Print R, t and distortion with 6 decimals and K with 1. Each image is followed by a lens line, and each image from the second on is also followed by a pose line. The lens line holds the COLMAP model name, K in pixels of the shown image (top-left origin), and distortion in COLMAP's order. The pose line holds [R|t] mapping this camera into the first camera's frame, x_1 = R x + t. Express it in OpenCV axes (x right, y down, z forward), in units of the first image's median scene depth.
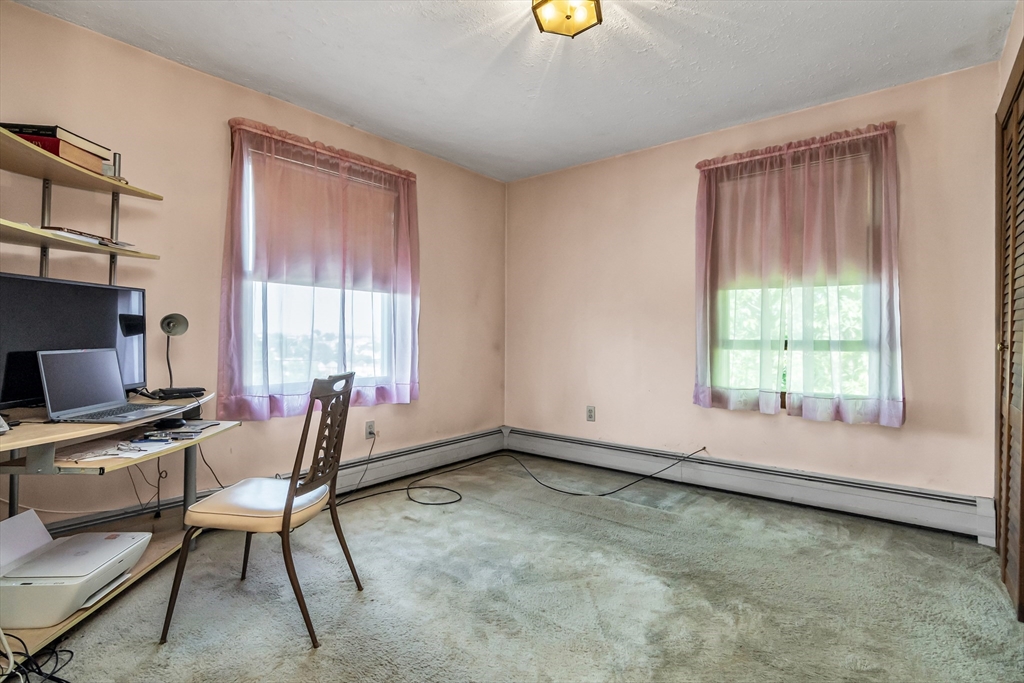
lens RADIAL K [[503.3, 0, 510.6], [0, 503.3, 331.3], [0, 0, 1]] dist [0.002476, 0.000430]
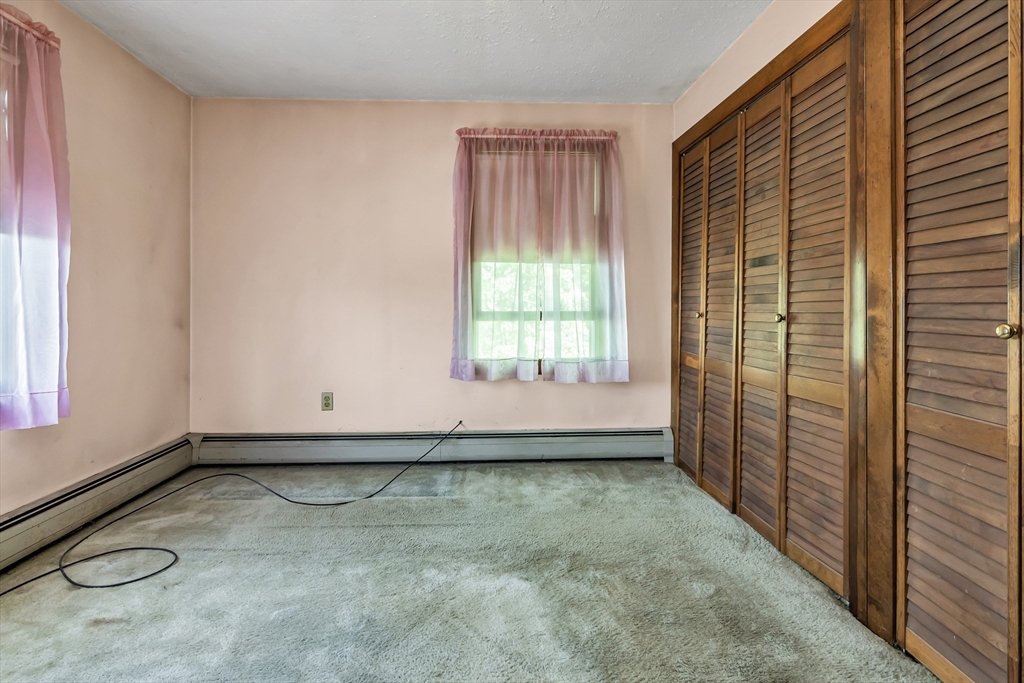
lens RADIAL K [[504.1, 0, 513.6], [0, 504.1, 306.5], [0, 0, 1]] dist [0.002280, 0.000481]
pose [[0.747707, -0.001864, 0.664026, -0.209883], [-0.003393, 0.999972, 0.006629, 0.000319], [-0.664020, -0.007210, 0.747680, 0.220491]]
